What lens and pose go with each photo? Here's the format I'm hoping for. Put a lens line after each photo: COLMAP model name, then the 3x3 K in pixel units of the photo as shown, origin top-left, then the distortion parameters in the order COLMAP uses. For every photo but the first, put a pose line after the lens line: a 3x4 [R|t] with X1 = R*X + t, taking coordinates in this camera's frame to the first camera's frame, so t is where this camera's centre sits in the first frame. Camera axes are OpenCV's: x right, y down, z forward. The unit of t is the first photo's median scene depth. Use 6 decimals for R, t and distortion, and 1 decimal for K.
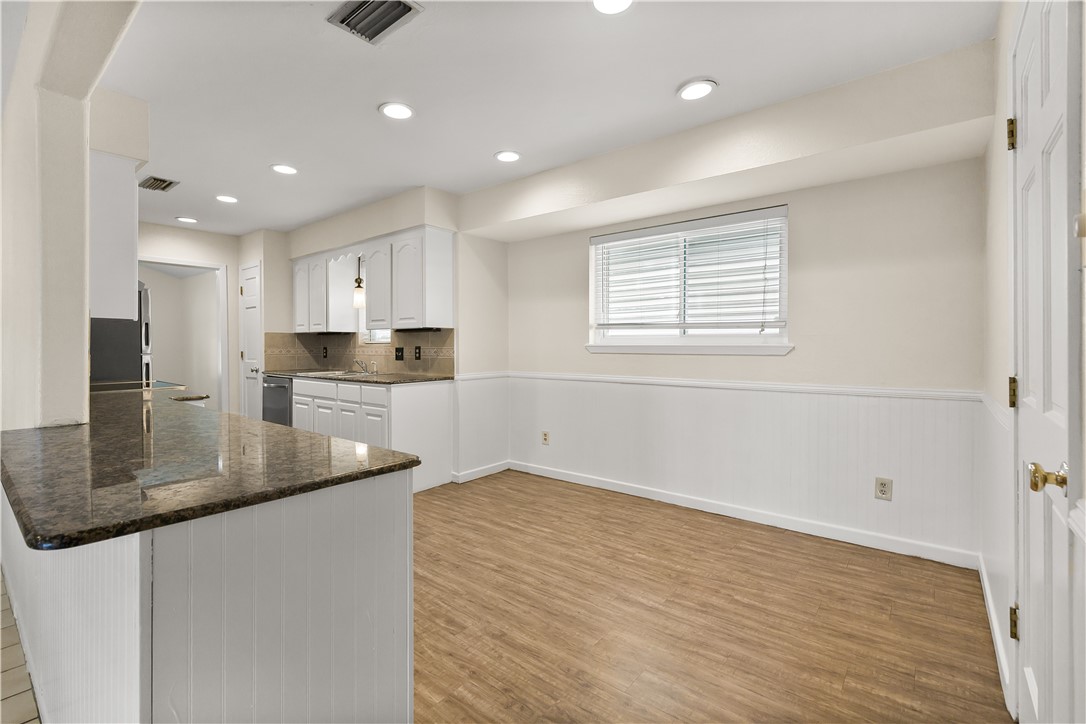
lens RADIAL K [[489.2, 0, 537.0], [0, 489.2, 355.4], [0, 0, 1]] dist [0.000075, 0.000928]
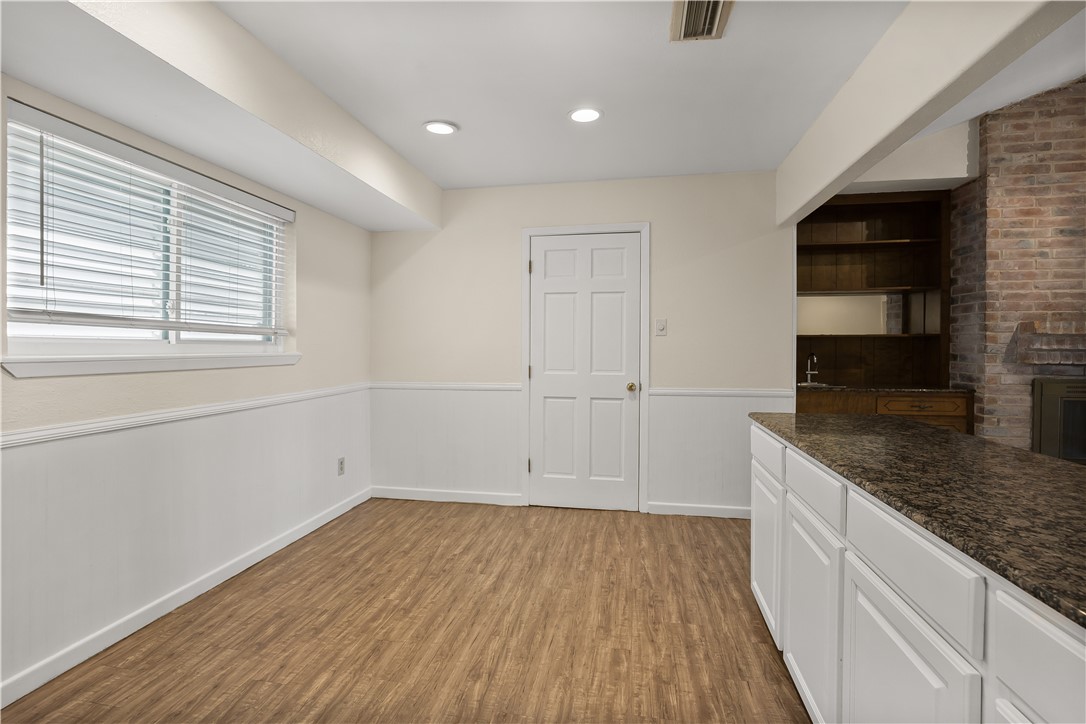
lens RADIAL K [[523.7, 0, 541.8], [0, 523.7, 352.7], [0, 0, 1]] dist [-0.020468, 0.007383]
pose [[-0.504534, -0.008794, 0.863347, -0.721696], [0.014794, 0.999713, 0.018828, -0.039566], [-0.863265, 0.022271, -0.504260, 1.227356]]
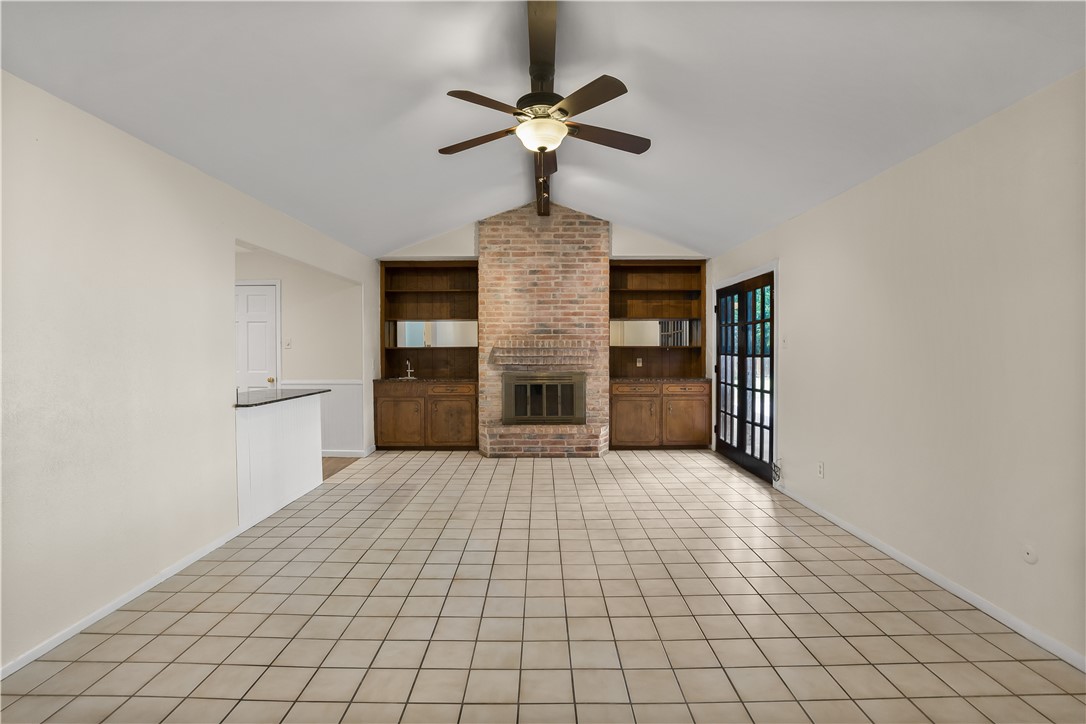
lens RADIAL K [[523.7, 0, 524.5], [0, 523.7, 352.3], [0, 0, 1]] dist [-0.020468, 0.007383]
pose [[-0.621658, 0.000363, 0.783289, -2.064734], [0.015431, 0.999811, 0.011784, -0.047669], [-0.783137, 0.019412, -0.621546, 0.879596]]
